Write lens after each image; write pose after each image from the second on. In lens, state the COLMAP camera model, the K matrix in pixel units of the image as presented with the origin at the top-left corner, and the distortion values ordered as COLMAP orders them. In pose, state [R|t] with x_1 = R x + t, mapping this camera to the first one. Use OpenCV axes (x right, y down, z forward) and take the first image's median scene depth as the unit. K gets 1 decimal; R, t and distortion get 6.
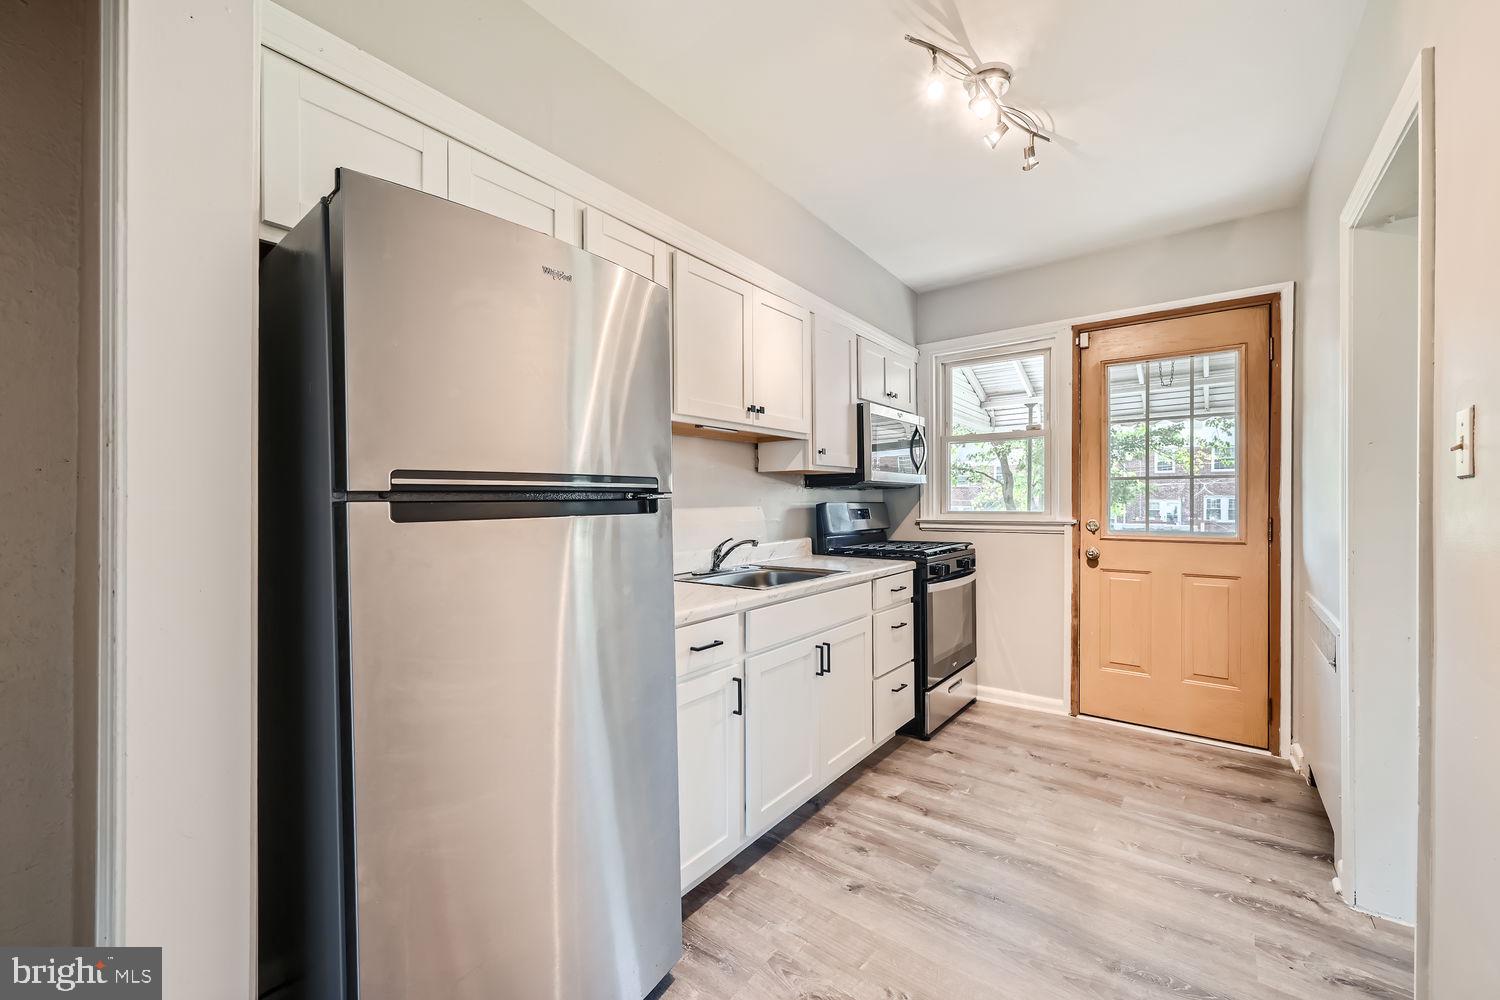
lens RADIAL K [[594.1, 0, 748.5], [0, 594.1, 502.8], [0, 0, 1]] dist [0.000522, -0.000148]
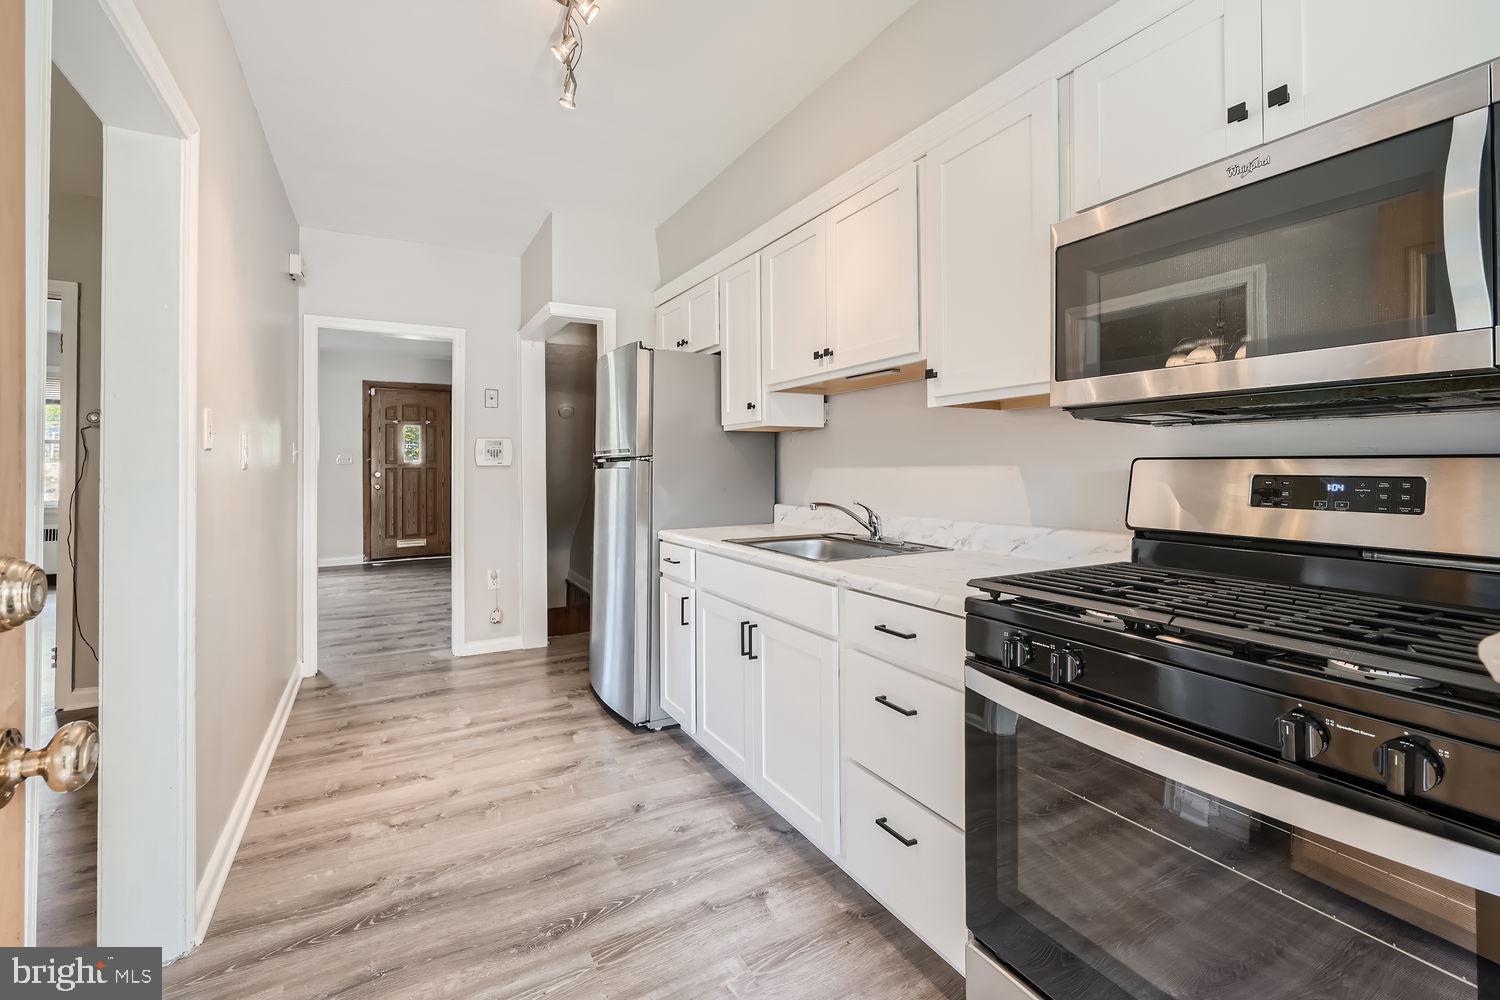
lens RADIAL K [[641.9, 0, 746.9], [0, 641.9, 449.1], [0, 0, 1]] dist [0.000433, 0.000102]
pose [[-0.387350, -0.012540, -0.921847, 0.754903], [0.006620, 0.999844, -0.016383, -0.002255], [0.921909, -0.012449, -0.387207, 1.030001]]
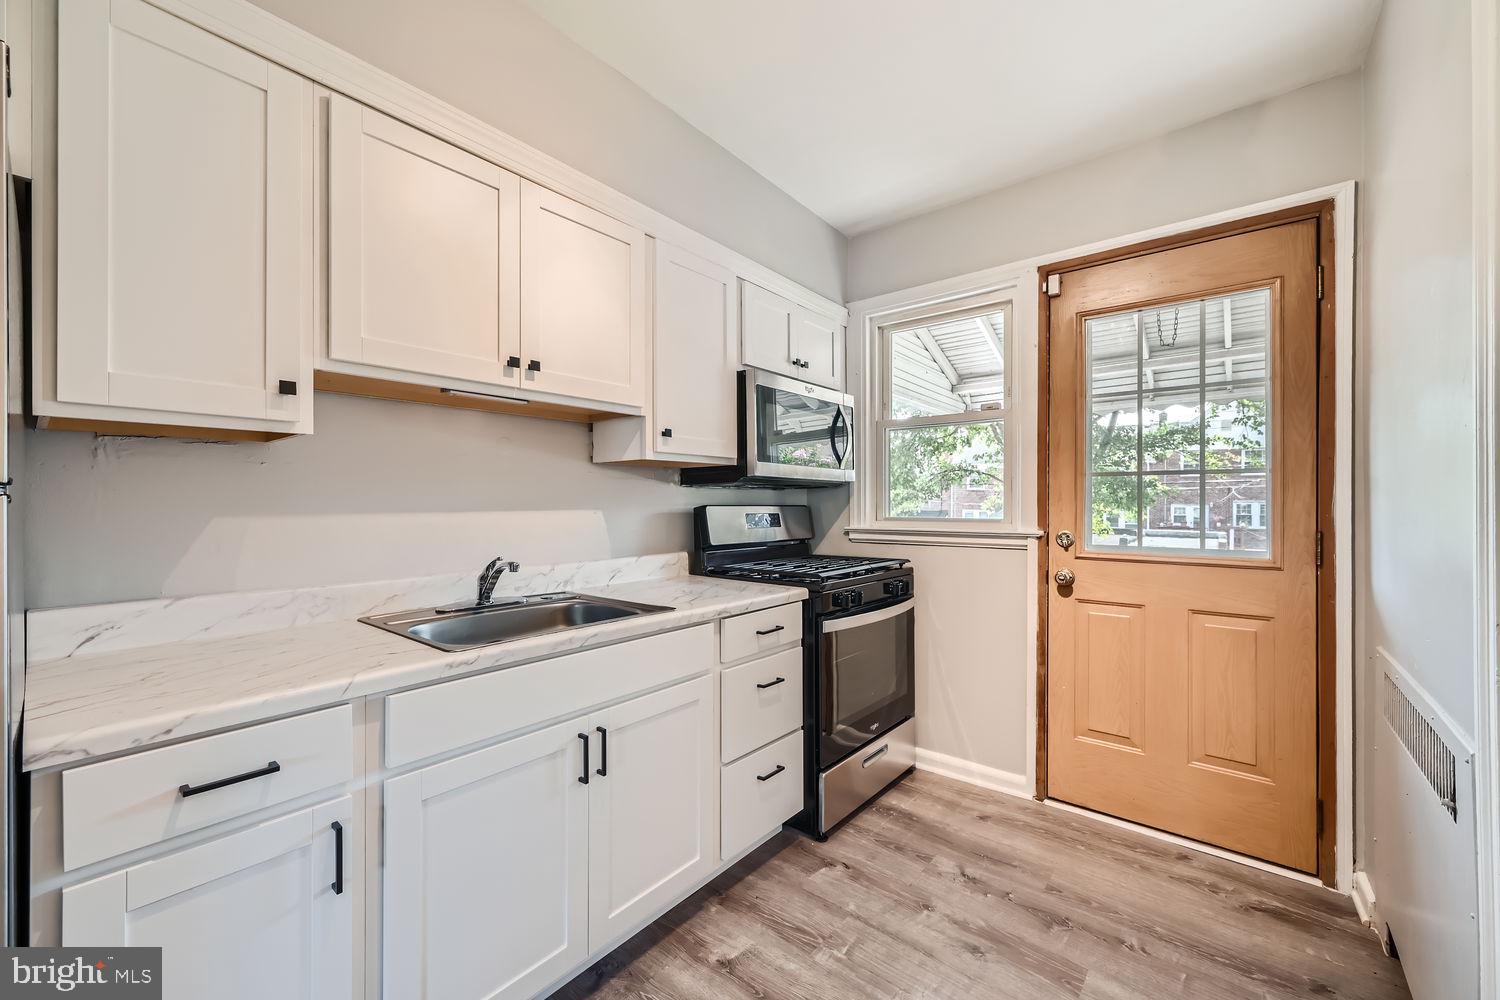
lens RADIAL K [[595.4, 0, 750.0], [0, 595.4, 500.0], [0, 0, 1]] dist [0.000796, 0.000236]
pose [[0.999580, 0.004896, -0.028575, 0.232463], [-0.005156, 0.999946, -0.009019, -0.000811], [0.028529, 0.009162, 0.999551, 0.282387]]
